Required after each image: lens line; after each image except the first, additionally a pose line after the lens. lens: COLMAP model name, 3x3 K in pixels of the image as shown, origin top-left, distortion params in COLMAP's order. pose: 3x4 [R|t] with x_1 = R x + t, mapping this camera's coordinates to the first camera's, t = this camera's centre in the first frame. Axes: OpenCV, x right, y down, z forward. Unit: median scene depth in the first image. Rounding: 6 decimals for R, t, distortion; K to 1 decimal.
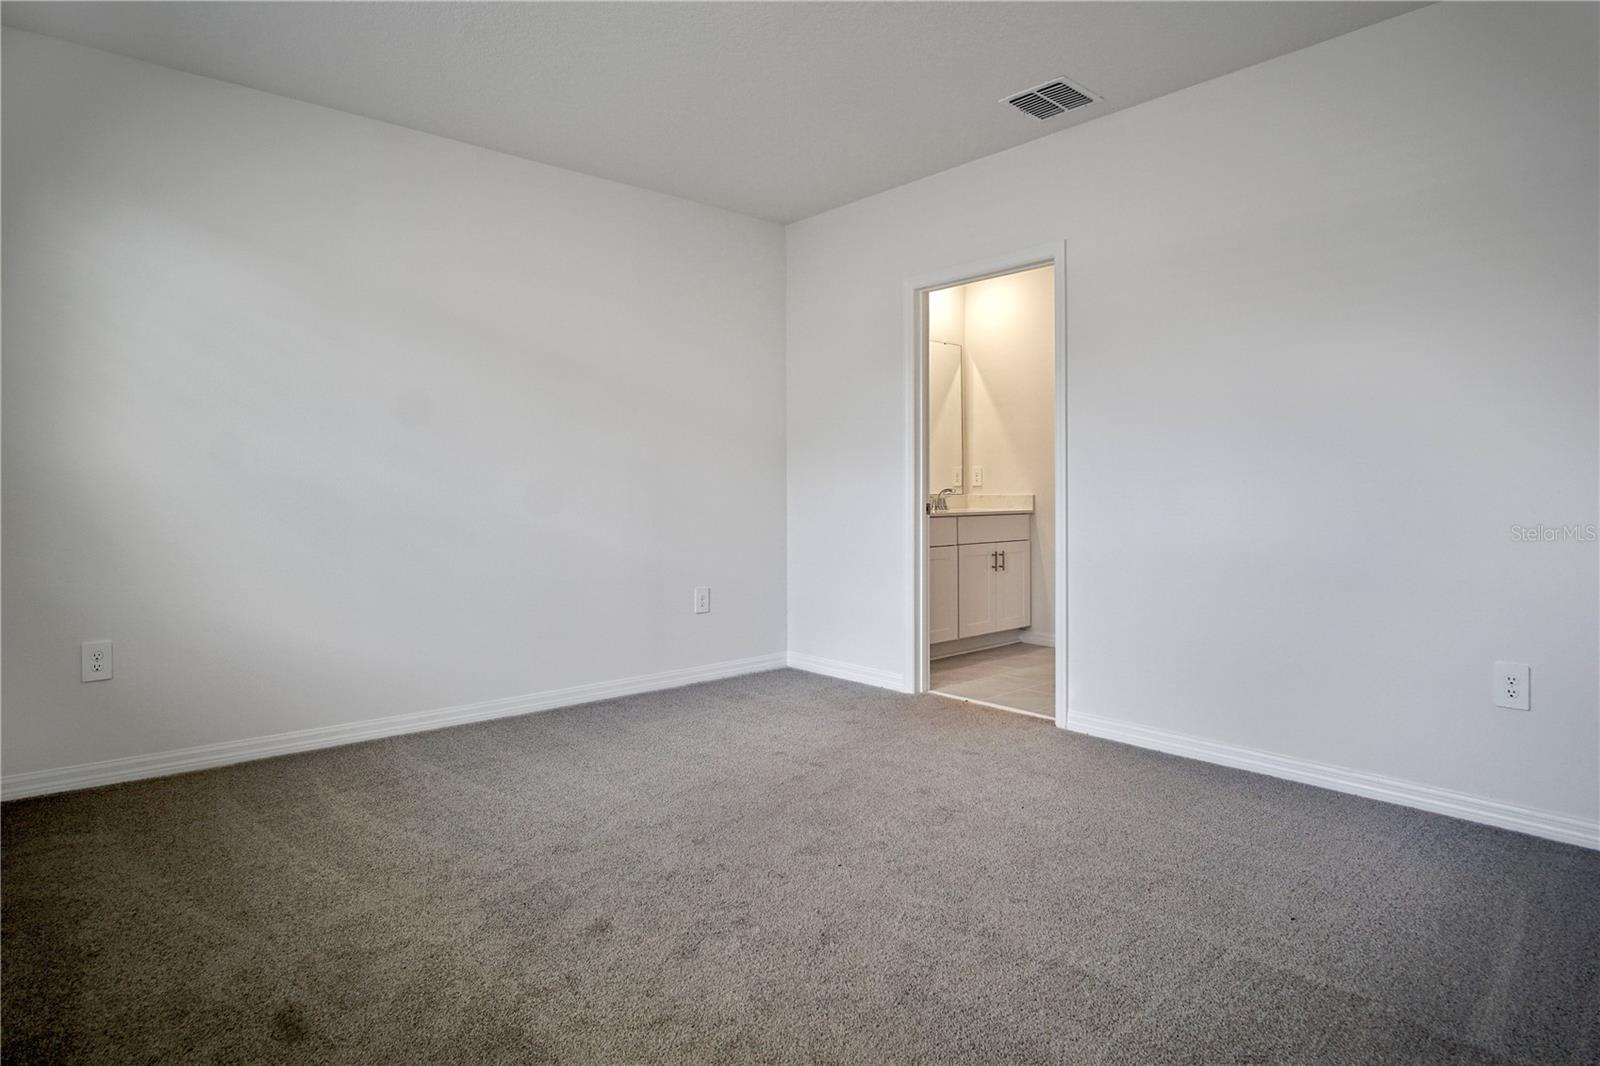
lens RADIAL K [[885.4, 0, 794.2], [0, 885.4, 489.3], [0, 0, 1]] dist [-0.001985, 0.000095]
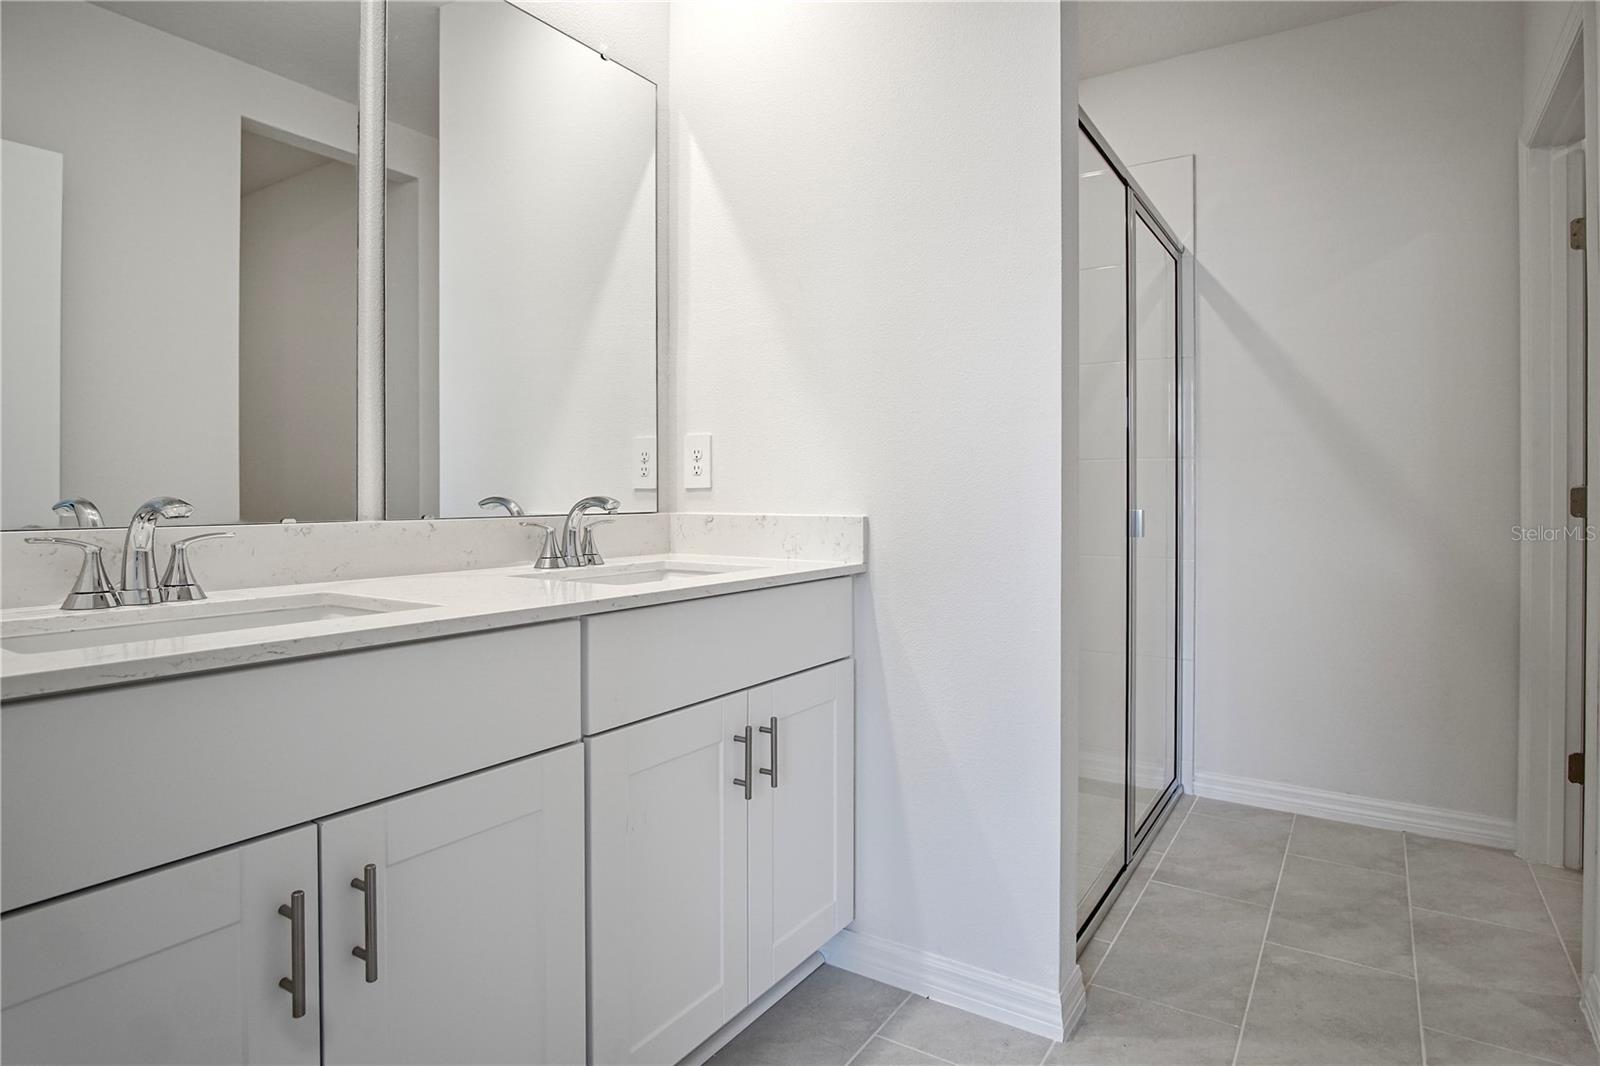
lens RADIAL K [[885.4, 0, 794.2], [0, 885.4, 489.3], [0, 0, 1]] dist [-0.001985, 0.000095]
pose [[0.966358, -0.001704, 0.257196, 0.163452], [0.003002, 0.999985, -0.004654, -0.001870], [-0.257184, 0.005270, 0.966348, 0.696754]]
